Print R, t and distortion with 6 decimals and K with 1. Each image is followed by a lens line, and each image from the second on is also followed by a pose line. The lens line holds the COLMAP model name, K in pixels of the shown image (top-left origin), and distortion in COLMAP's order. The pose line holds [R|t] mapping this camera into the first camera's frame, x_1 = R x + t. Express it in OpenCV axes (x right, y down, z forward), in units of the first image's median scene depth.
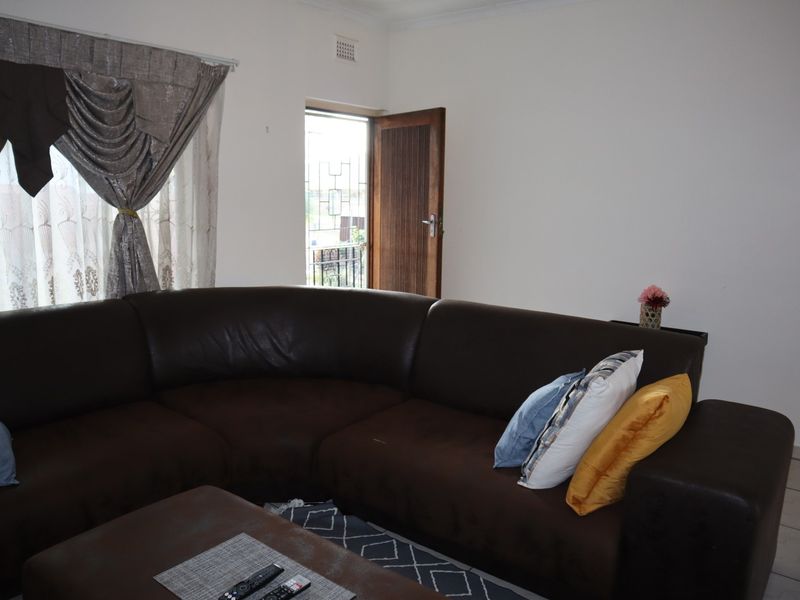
lens RADIAL K [[625.0, 0, 401.5], [0, 625.0, 294.3], [0, 0, 1]] dist [-0.123203, 0.079619]
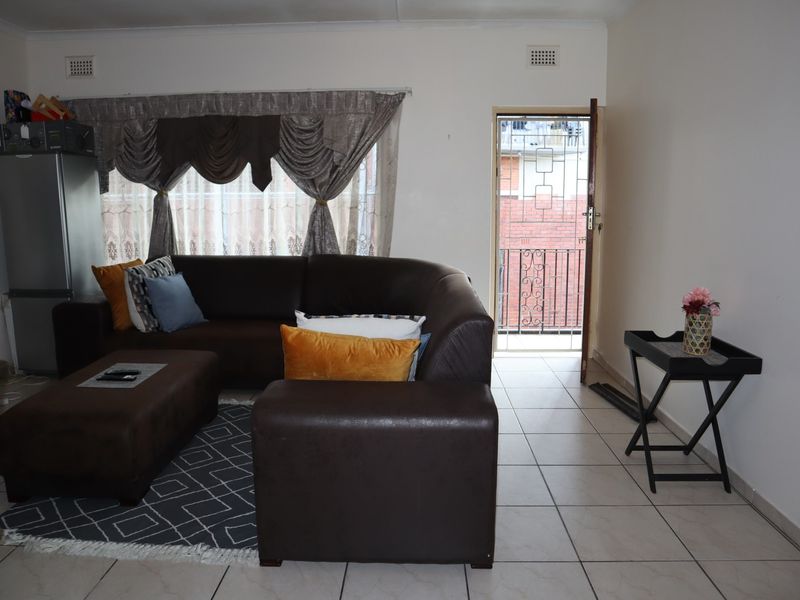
lens RADIAL K [[625.0, 0, 397.5], [0, 625.0, 302.5], [0, 0, 1]] dist [-0.123203, 0.079619]
pose [[0.581614, 0.114575, -0.805356, 0.955370], [-0.120365, 0.991255, 0.054097, 0.010112], [0.804511, 0.065474, 0.590318, 0.252449]]
